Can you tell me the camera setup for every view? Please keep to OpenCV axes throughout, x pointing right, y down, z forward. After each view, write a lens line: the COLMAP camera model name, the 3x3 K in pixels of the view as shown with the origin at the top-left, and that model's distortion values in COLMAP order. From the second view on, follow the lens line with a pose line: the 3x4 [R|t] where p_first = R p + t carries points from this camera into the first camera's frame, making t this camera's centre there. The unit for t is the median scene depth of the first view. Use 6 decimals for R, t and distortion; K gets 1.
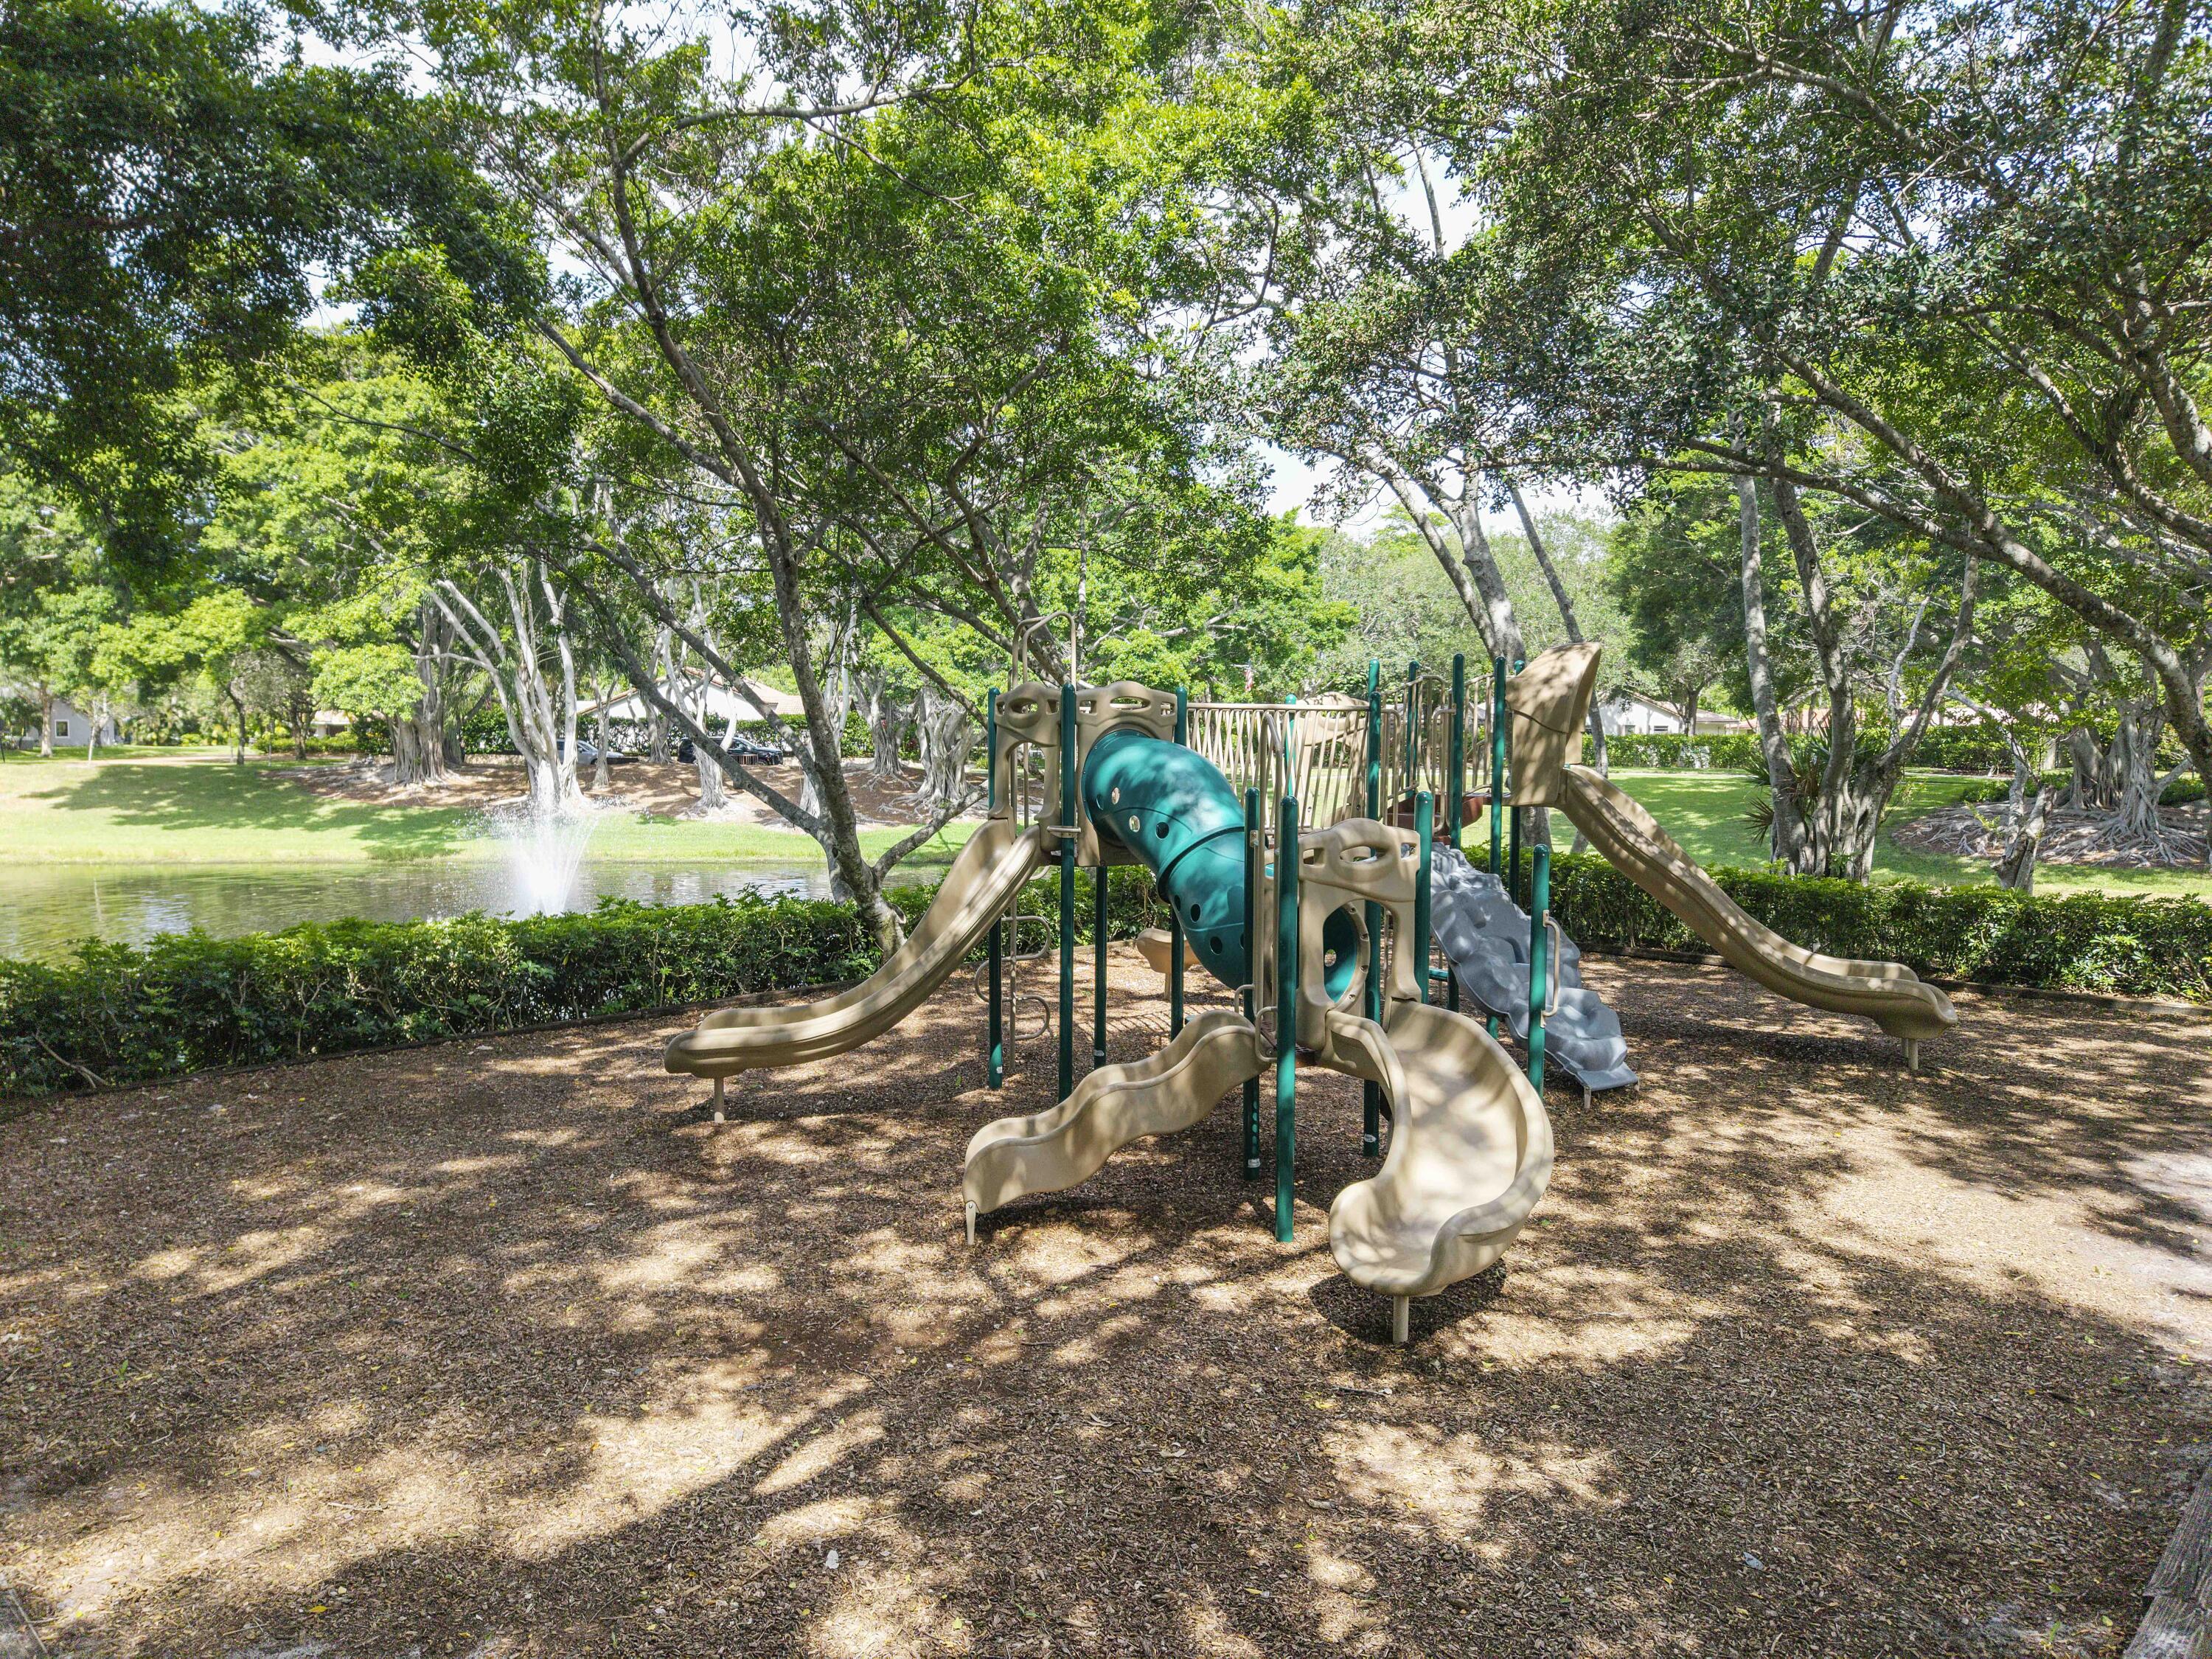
lens RADIAL K [[1556.8, 0, 1114.8], [0, 1556.8, 886.9], [0, 0, 1]] dist [0.035276, -0.000074]
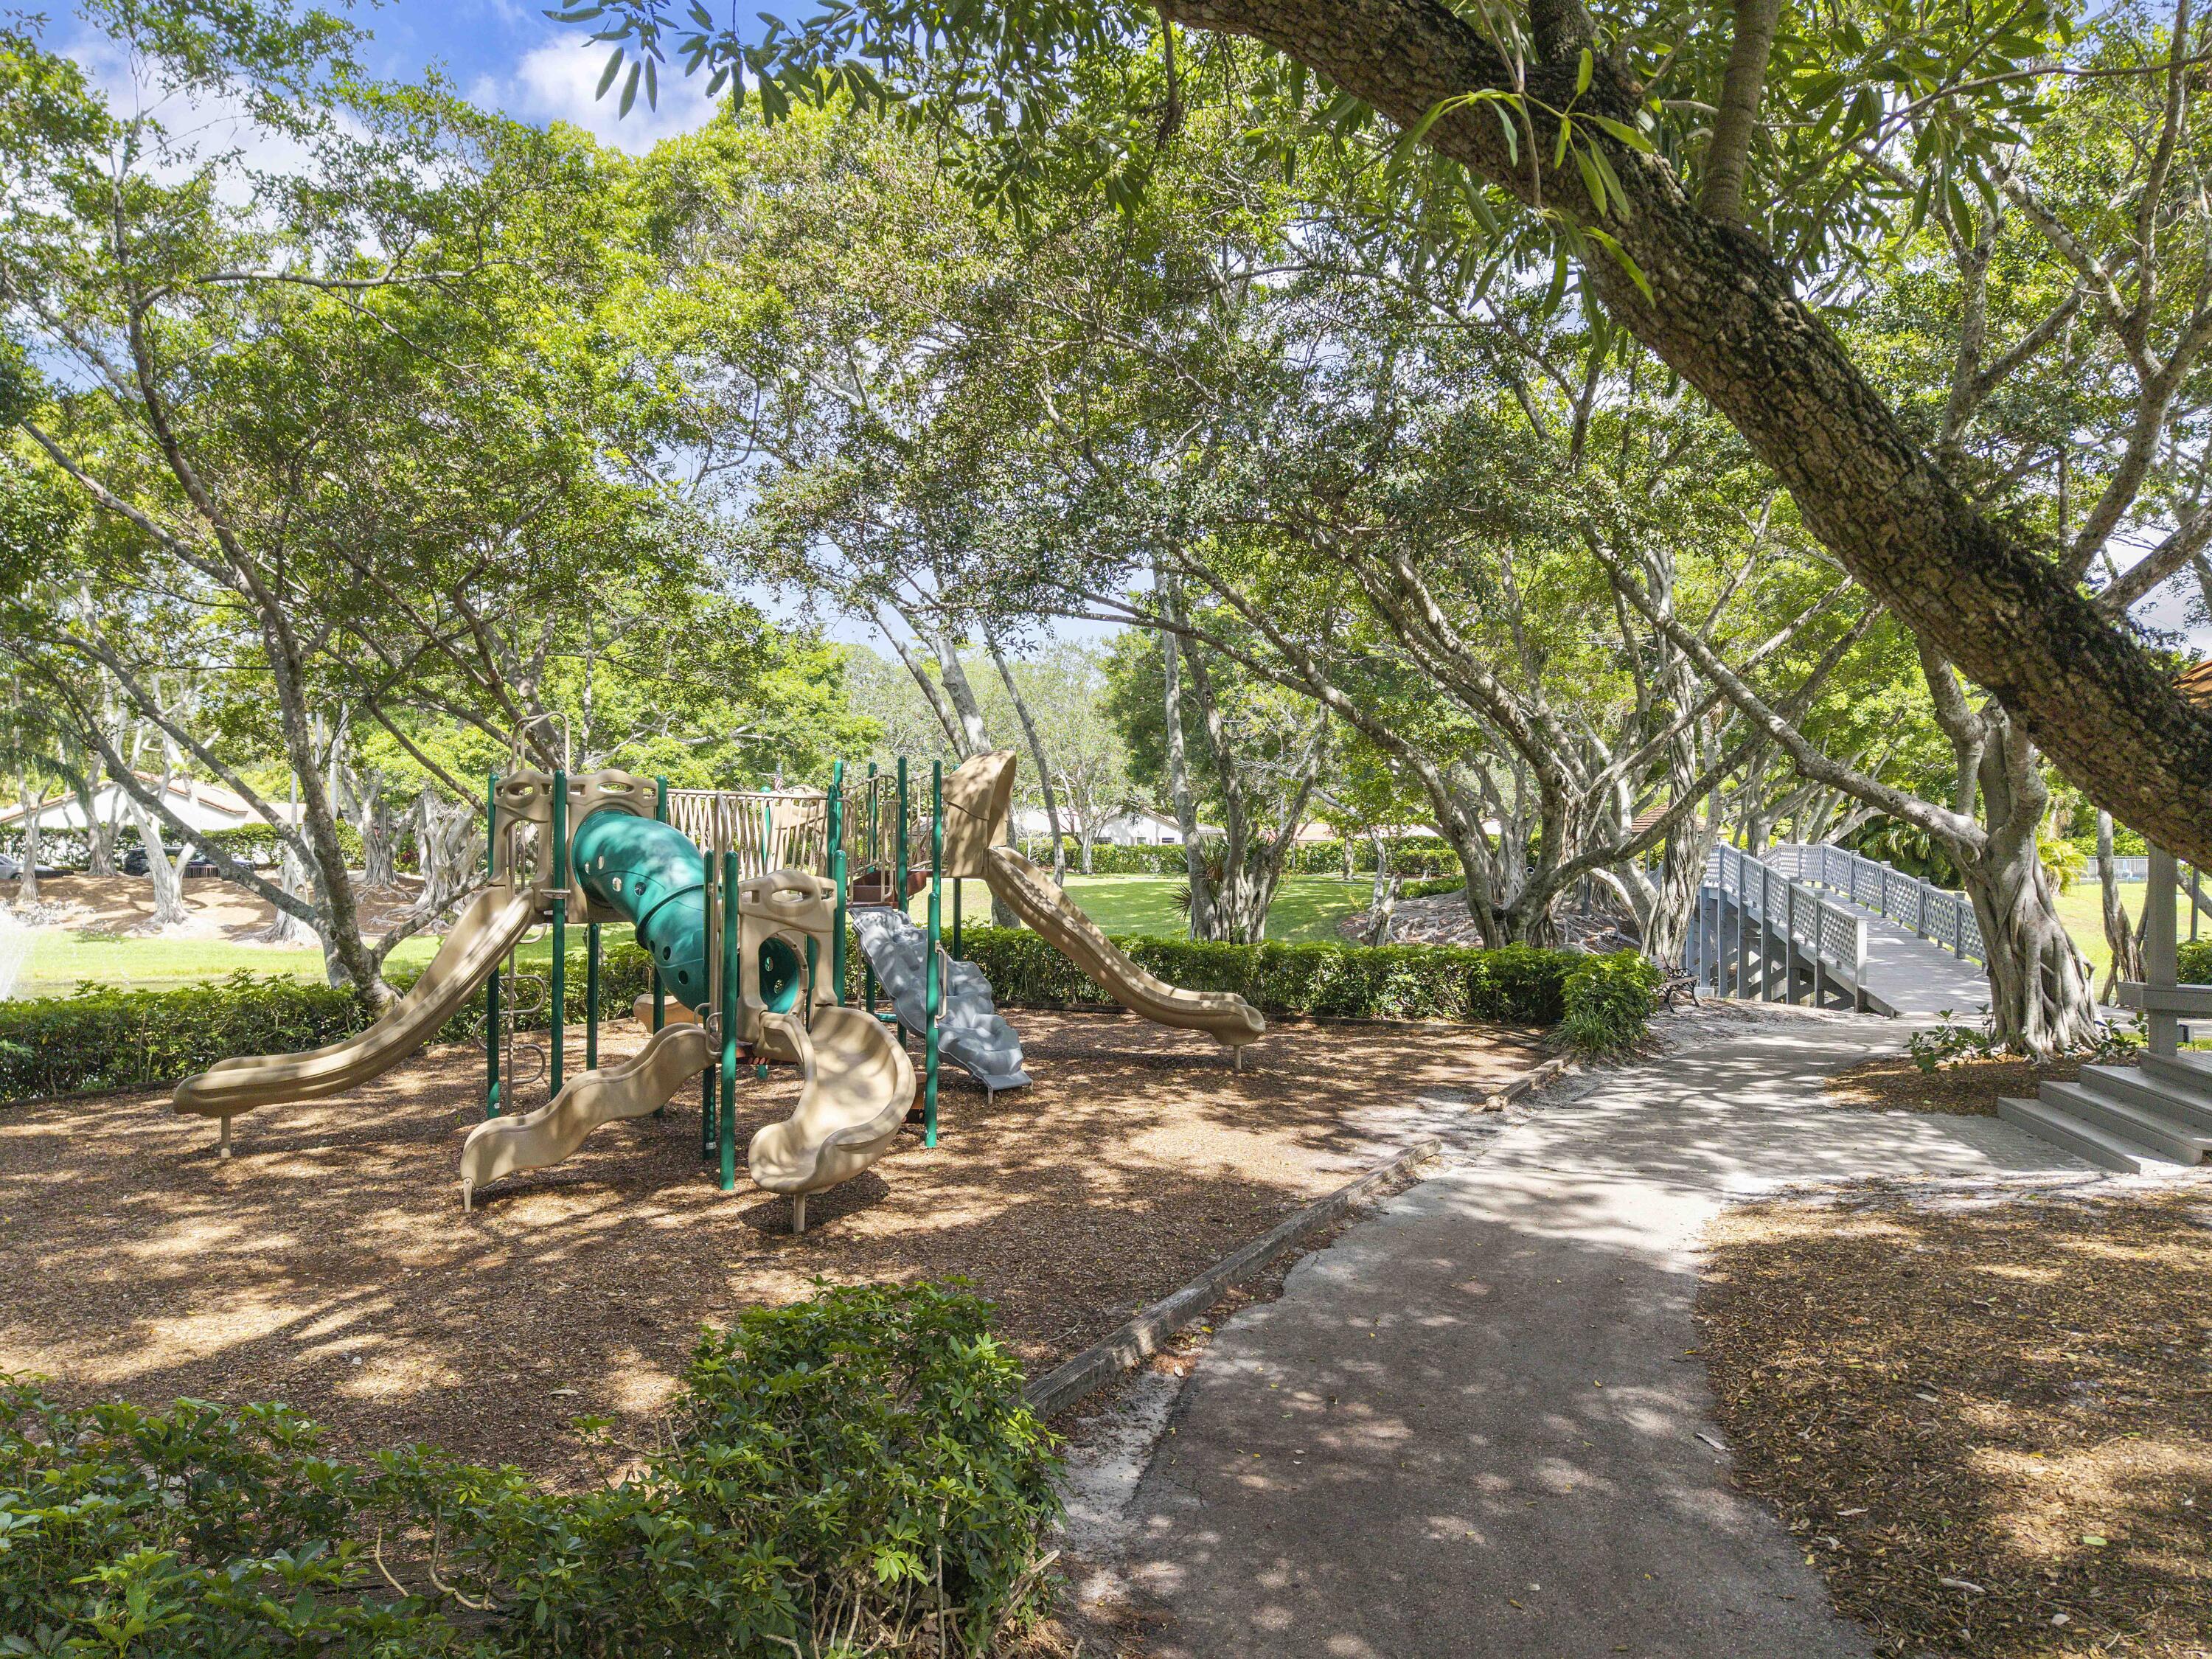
lens RADIAL K [[1582.3, 0, 1167.3], [0, 1582.3, 857.3], [0, 0, 1]] dist [0.006159, -0.040840]
pose [[0.949823, -0.001582, 0.312784, 0.028605], [0.030459, 0.995702, -0.087460, 0.049247], [-0.311301, 0.092598, 0.945789, -0.251134]]
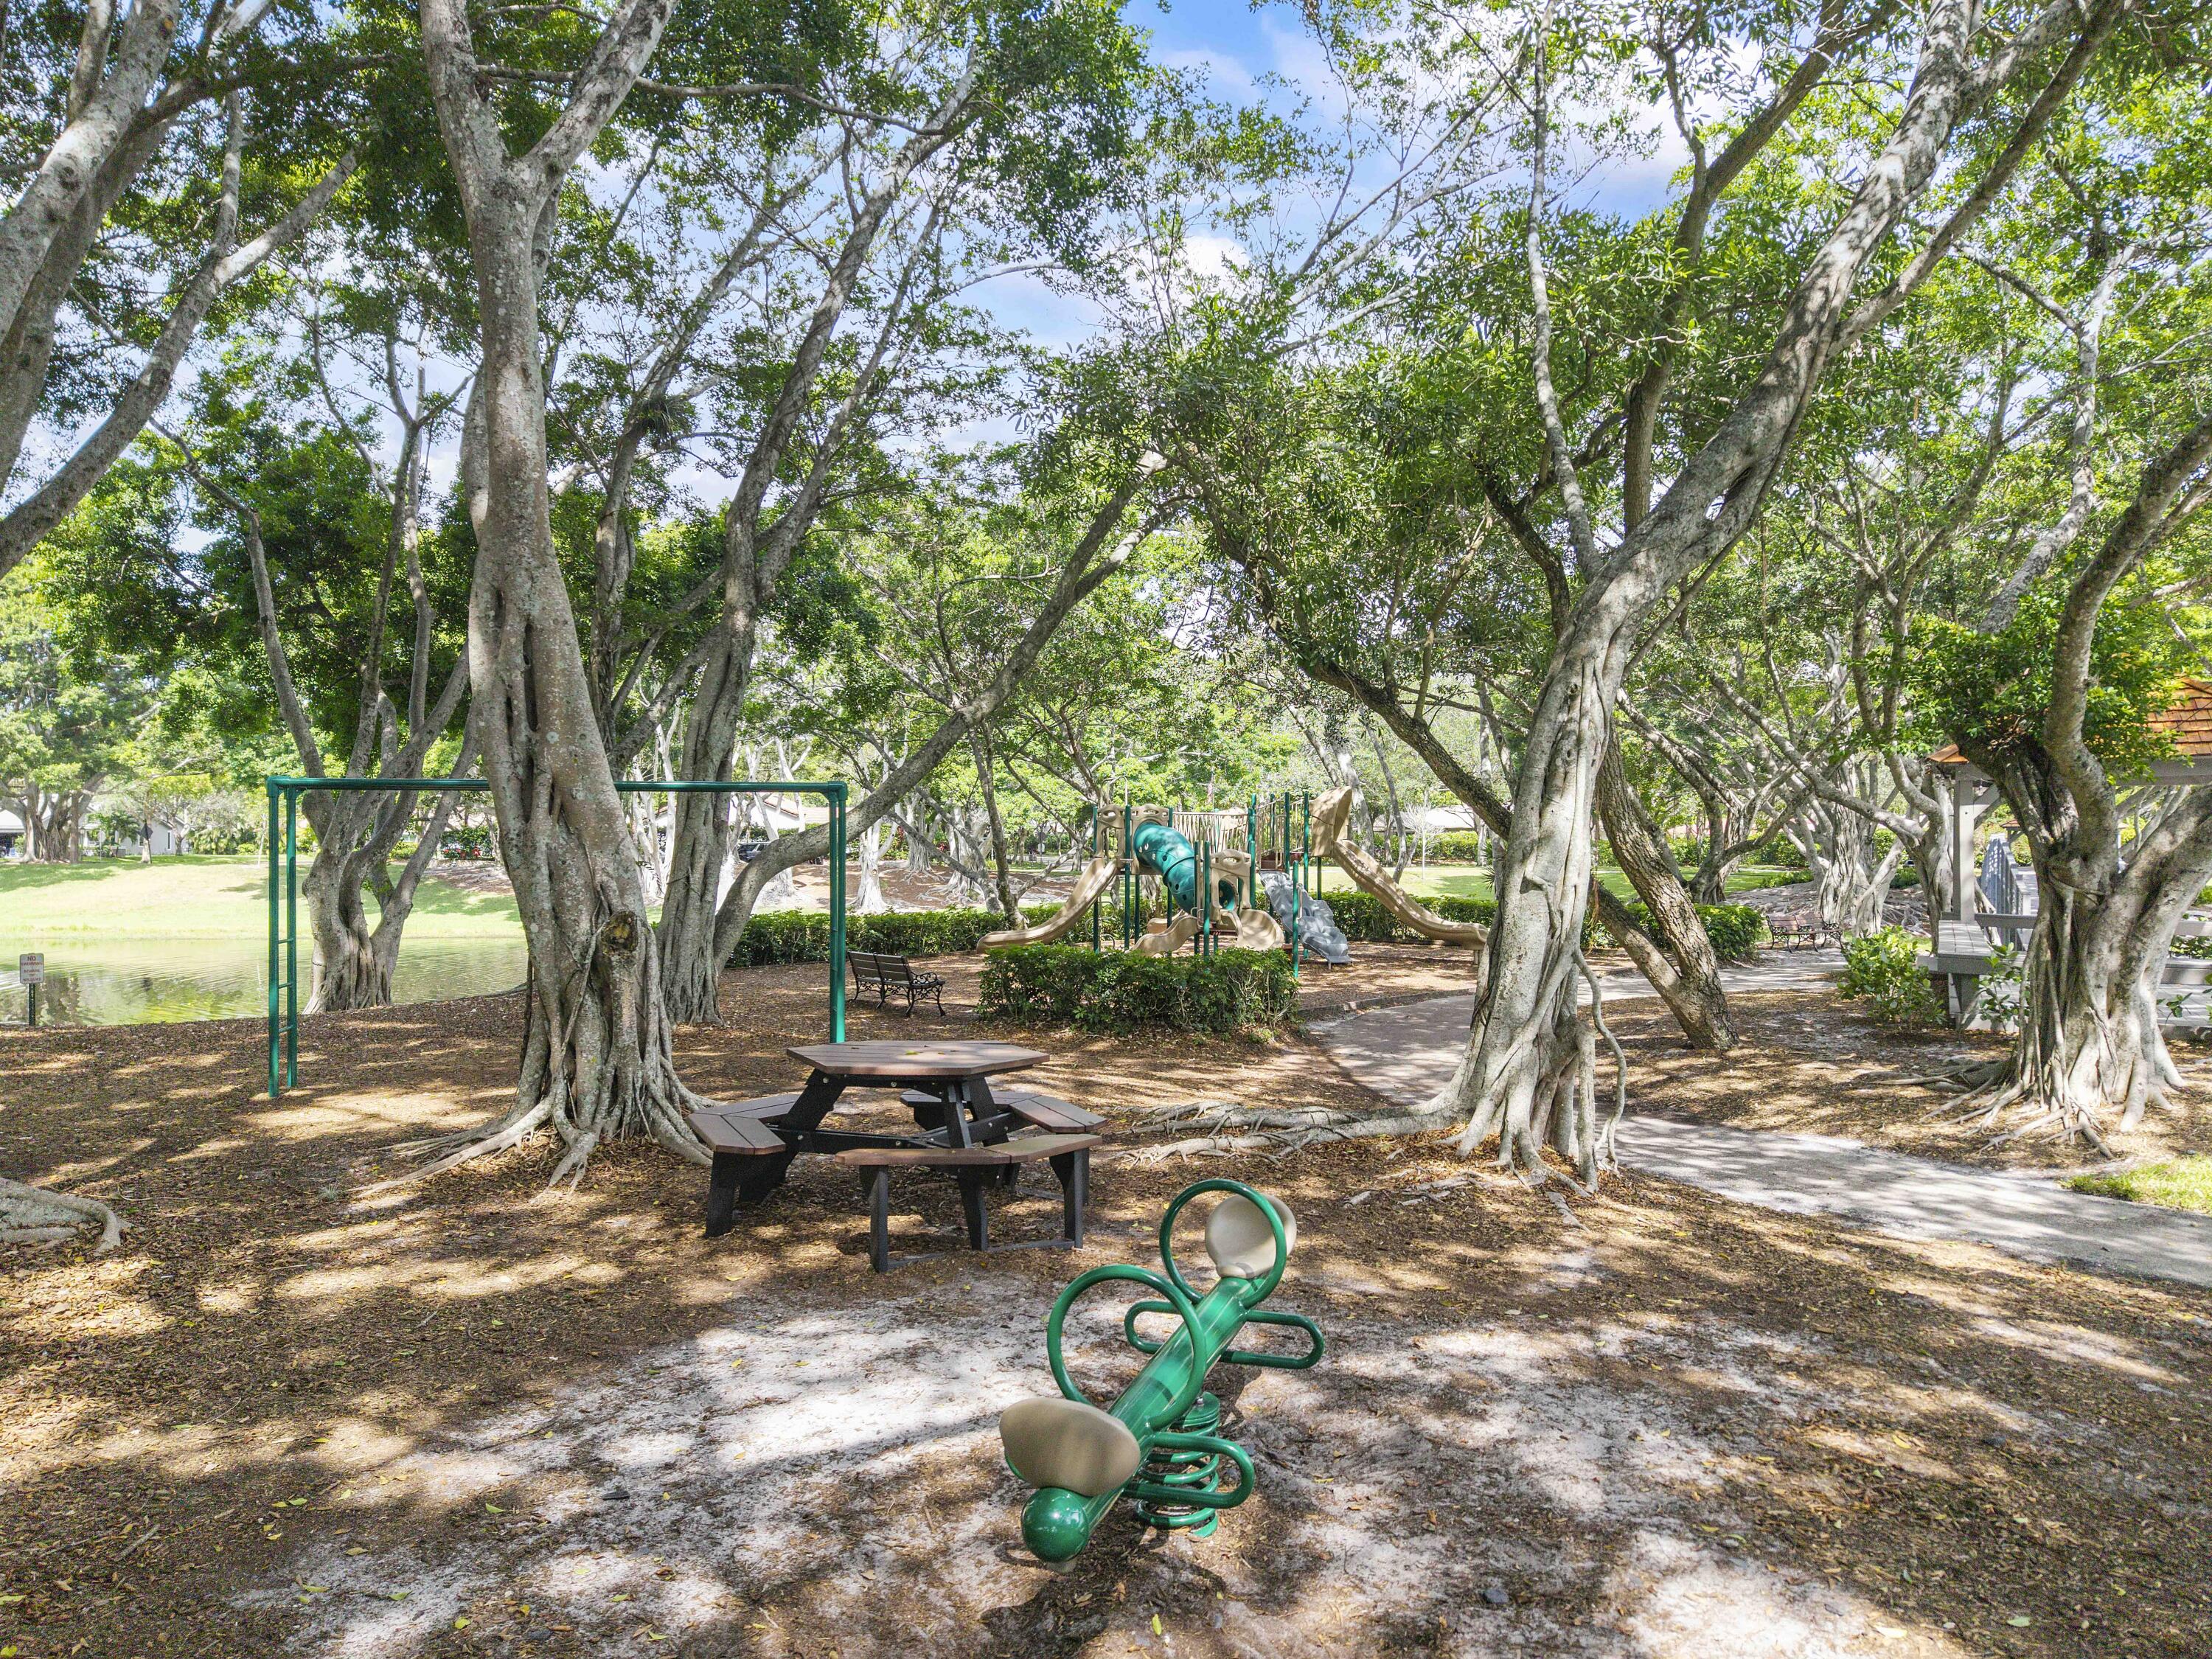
lens RADIAL K [[1556.8, 0, 1114.8], [0, 1556.8, 886.9], [0, 0, 1]] dist [0.035276, -0.000074]
pose [[0.999839, -0.001891, 0.017854, -0.082391], [0.003144, 0.997515, -0.070389, 0.163273], [-0.017676, 0.070434, 0.997360, -1.356445]]
